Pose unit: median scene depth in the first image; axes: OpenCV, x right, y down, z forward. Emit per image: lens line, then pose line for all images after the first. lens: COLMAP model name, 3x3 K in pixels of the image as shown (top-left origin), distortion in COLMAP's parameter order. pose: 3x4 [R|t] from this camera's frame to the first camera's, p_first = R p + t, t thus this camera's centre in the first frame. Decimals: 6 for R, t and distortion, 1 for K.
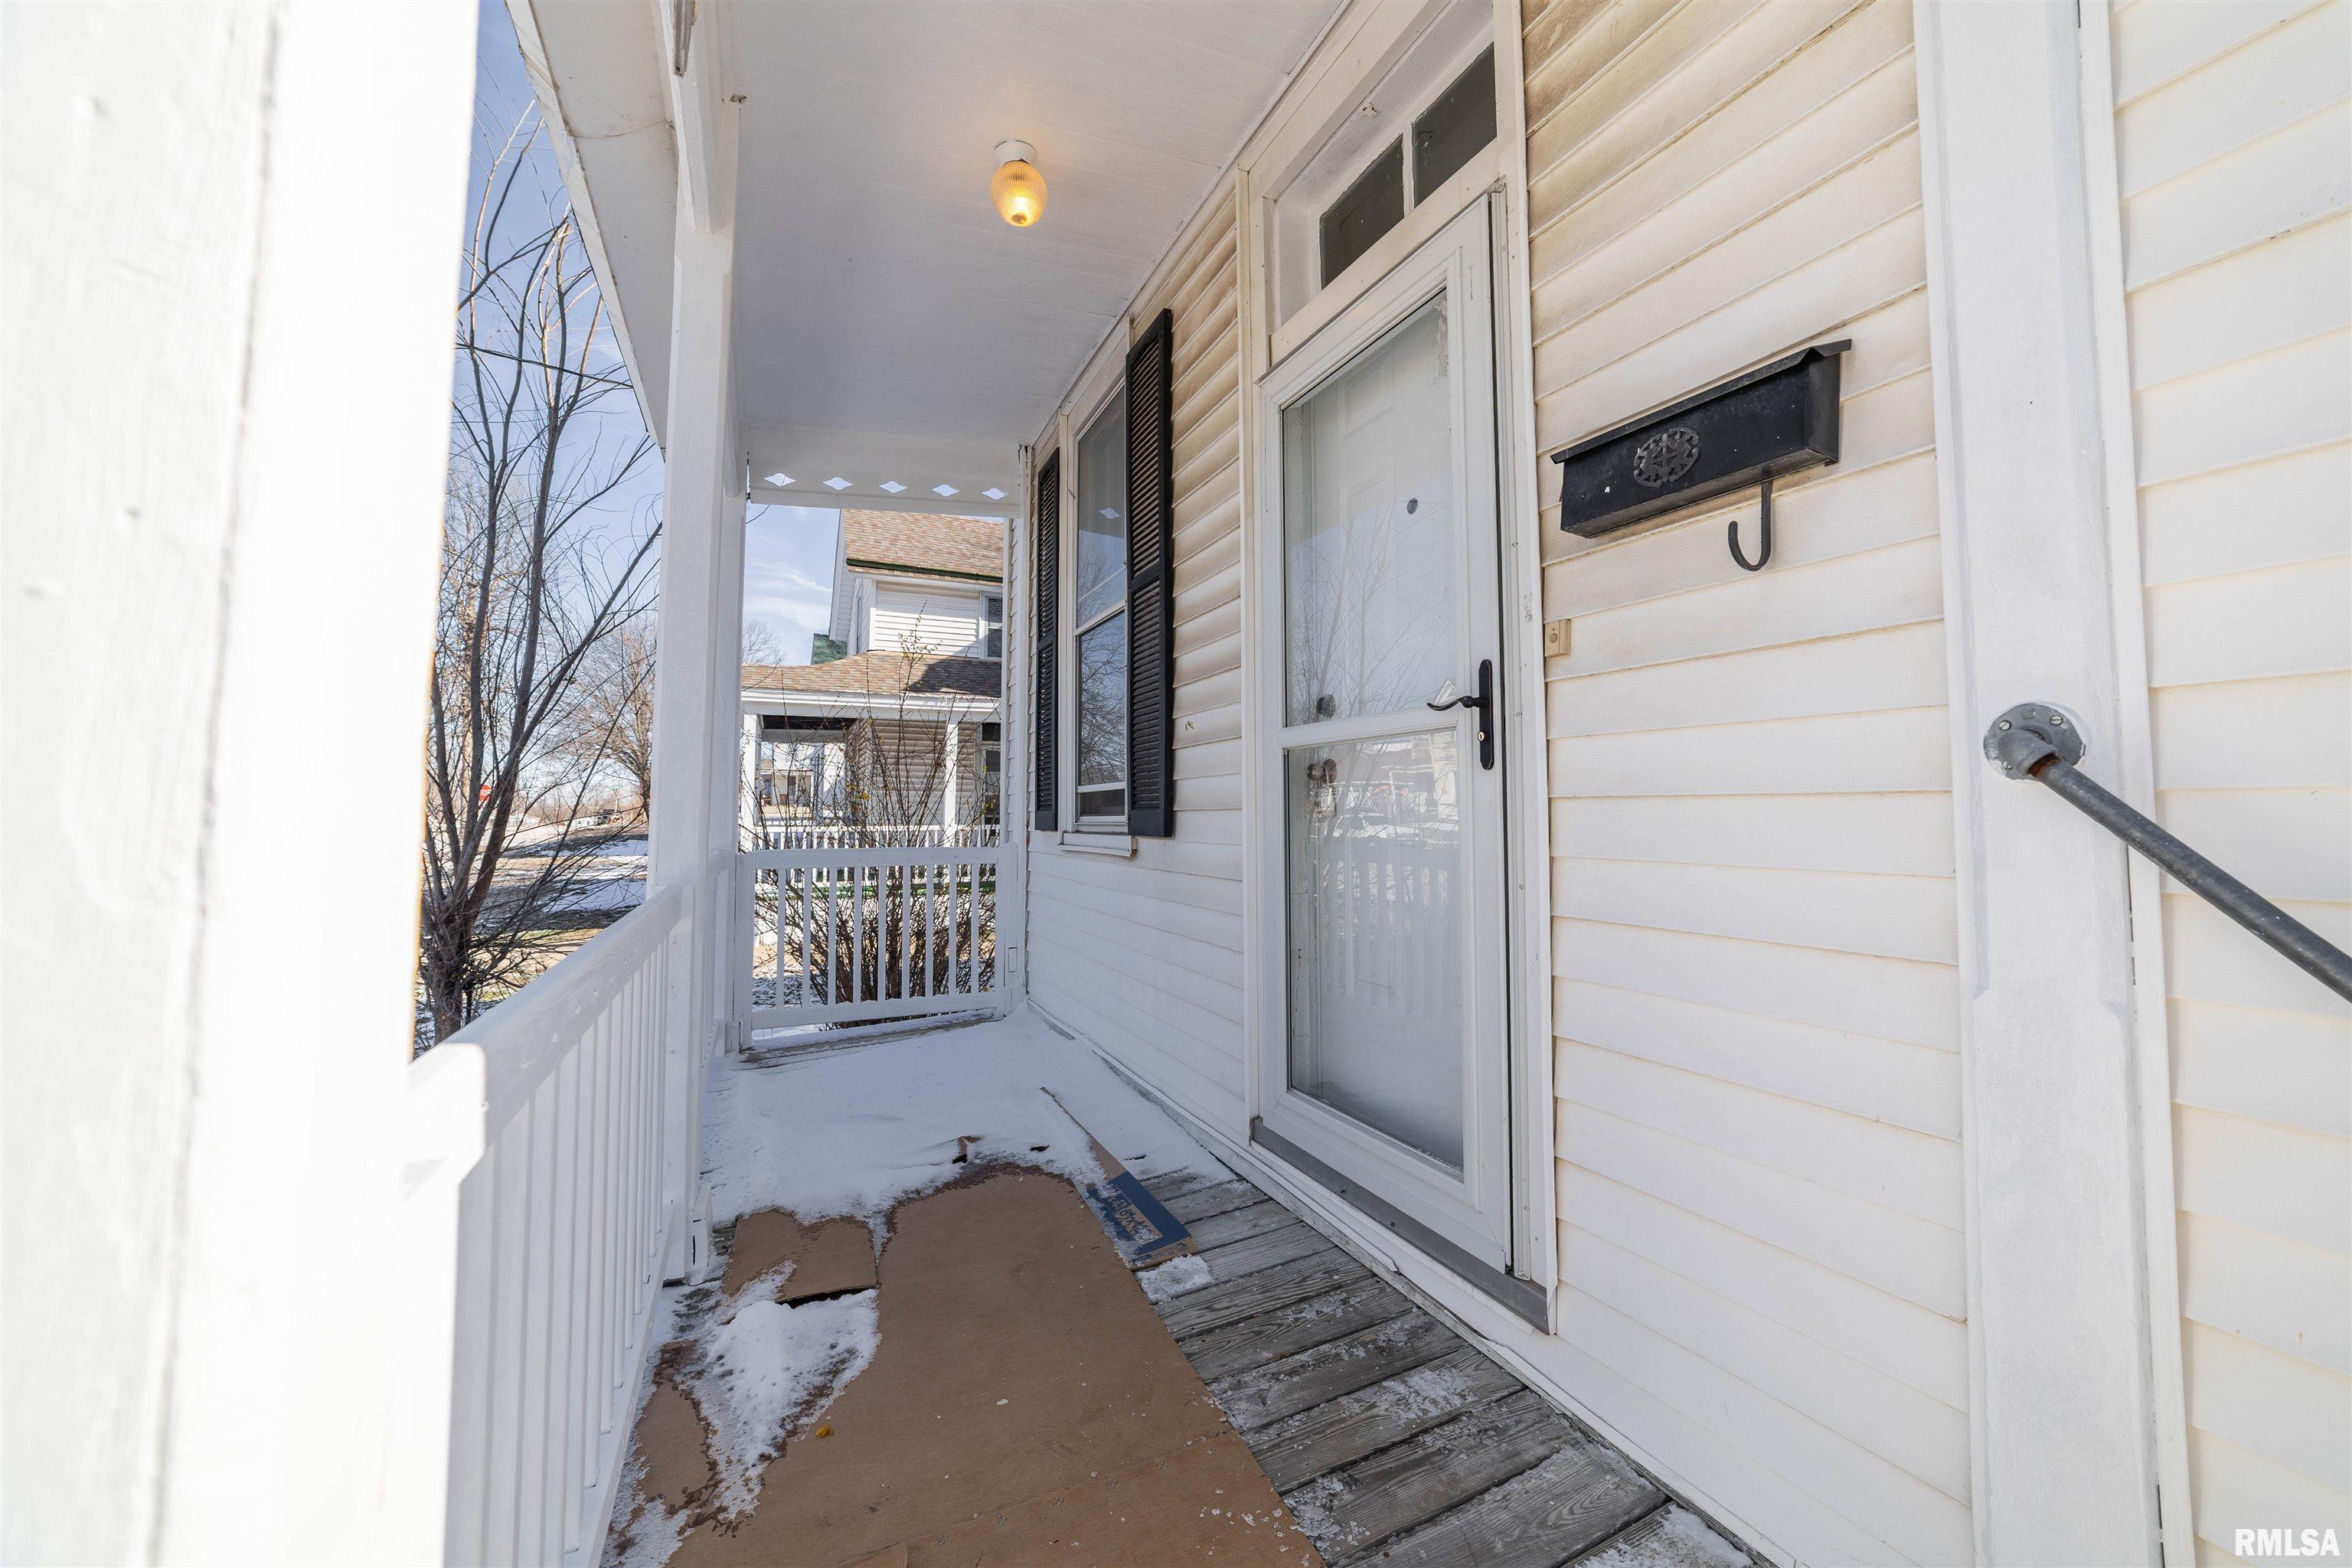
lens RADIAL K [[895.8, 0, 1184.0], [0, 895.8, 769.1], [0, 0, 1]] dist [-0.034088, 0.010123]
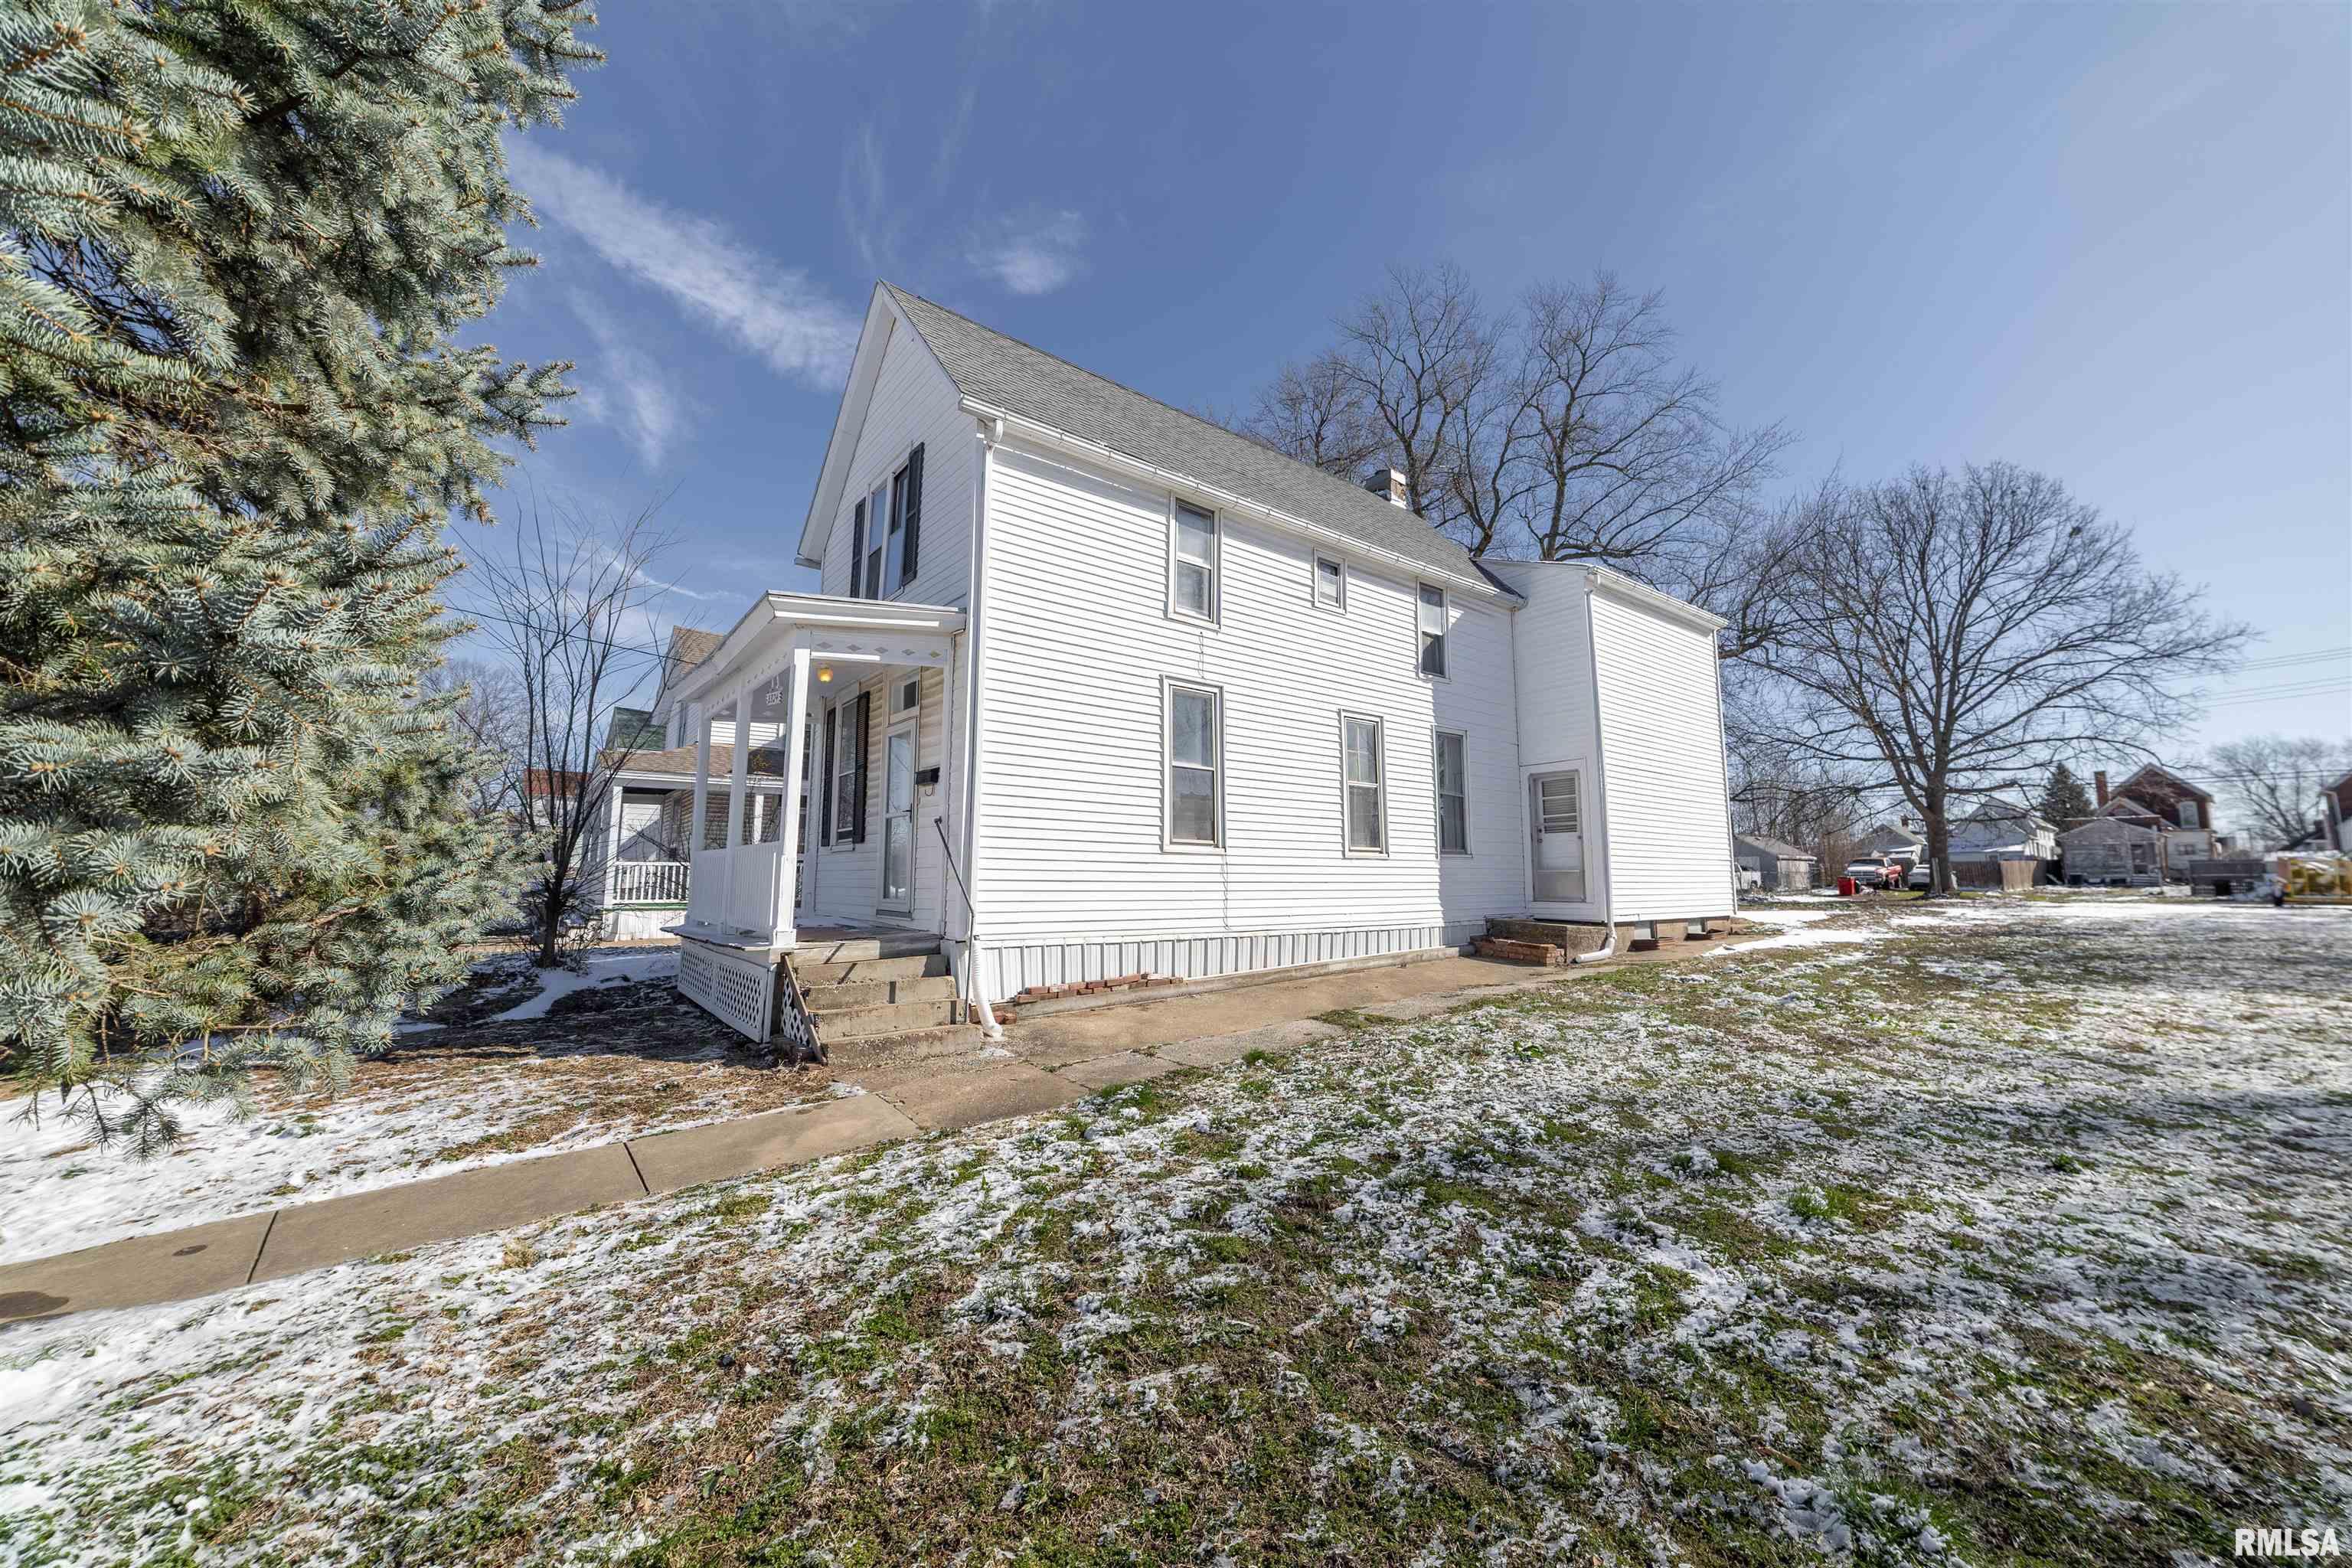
lens RADIAL K [[895.8, 0, 1184.0], [0, 895.8, 769.1], [0, 0, 1]] dist [-0.034088, 0.010123]
pose [[0.971295, 0.036109, 0.235121, 0.302755], [-0.018948, 0.997015, -0.074843, 0.023530], [-0.237122, 0.068240, 0.969080, -2.167665]]
